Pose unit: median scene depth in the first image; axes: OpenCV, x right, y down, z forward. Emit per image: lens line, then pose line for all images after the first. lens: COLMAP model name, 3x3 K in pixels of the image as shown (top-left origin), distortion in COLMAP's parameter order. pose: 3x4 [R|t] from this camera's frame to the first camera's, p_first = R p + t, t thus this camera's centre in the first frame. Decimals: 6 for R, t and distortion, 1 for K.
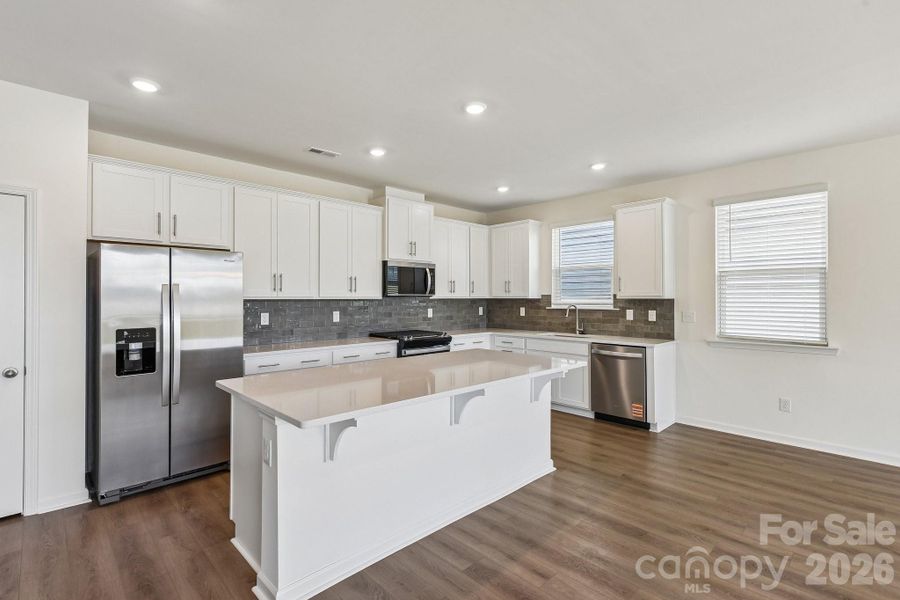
lens RADIAL K [[422.5, 0, 451.7], [0, 422.5, 297.9], [0, 0, 1]] dist [-0.000778, -0.001976]
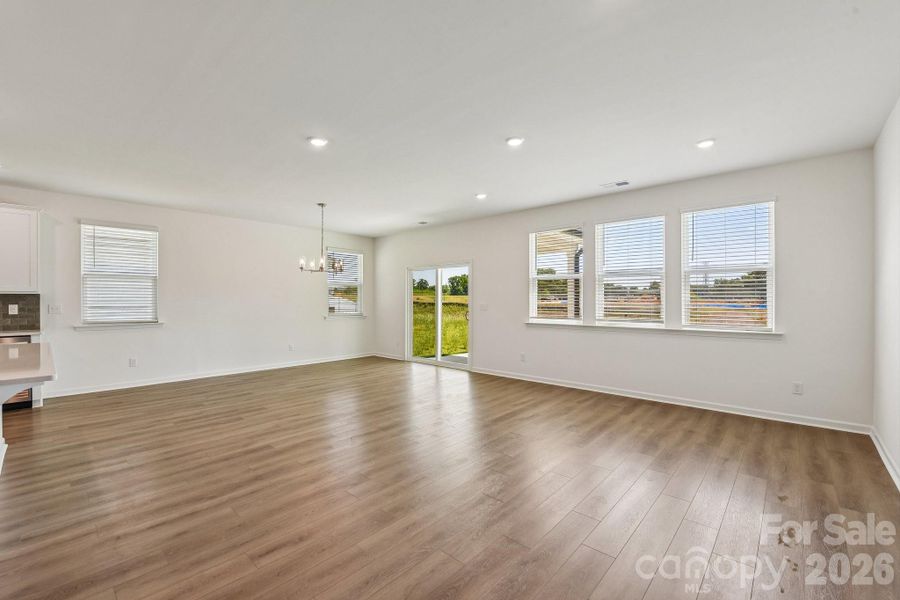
lens RADIAL K [[381.2, 0, 447.8], [0, 381.2, 297.1], [0, 0, 1]] dist [-0.020007, 0.000024]
pose [[-0.056706, 0.005322, 0.998377, -0.524021], [0.005095, 0.999974, -0.005041, 0.019852], [-0.998378, 0.004801, -0.056731, -0.064838]]
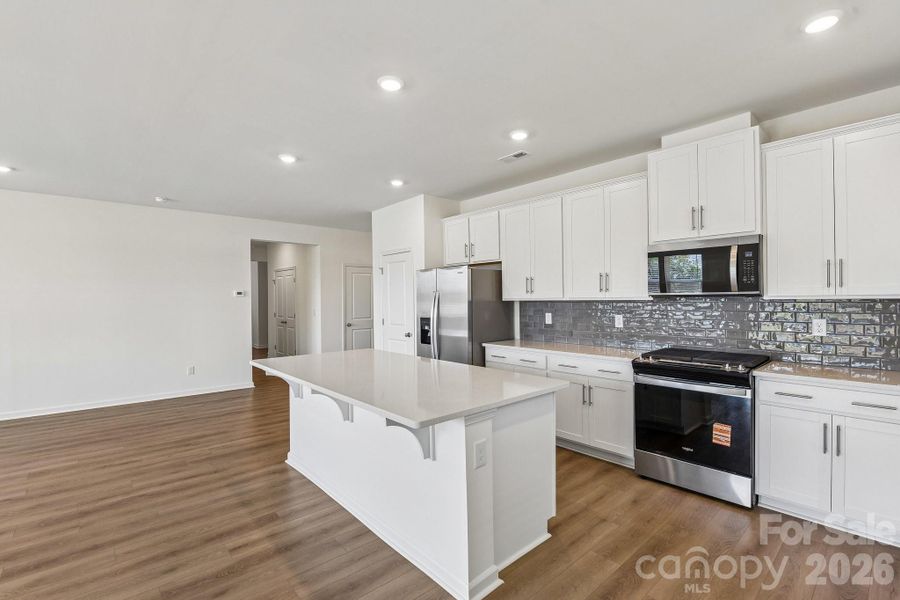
lens RADIAL K [[422.5, 0, 451.4], [0, 422.5, 296.5], [0, 0, 1]] dist [-0.000778, -0.001976]
pose [[-0.055135, -0.005937, -0.998461, 0.539499], [0.007646, 0.999950, -0.006368, -0.001009], [0.998450, -0.007985, -0.055087, 0.675206]]
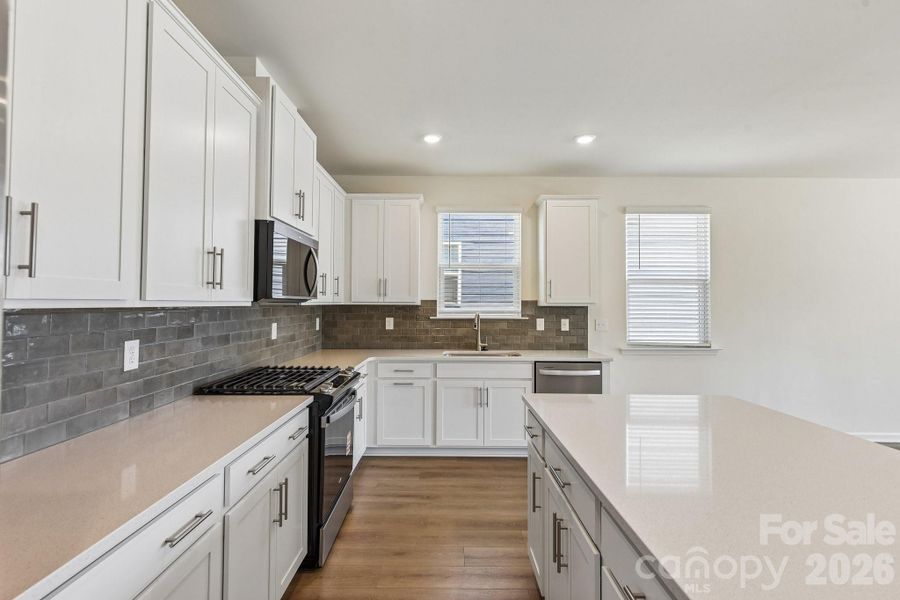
lens RADIAL K [[422.5, 0, 452.5], [0, 422.5, 292.0], [0, 0, 1]] dist [-0.000778, -0.001976]
pose [[0.695560, 0.024218, 0.718060, -0.323935], [-0.005346, 0.999579, -0.028535, -0.000550], [-0.718448, 0.016009, 0.695396, 0.524075]]
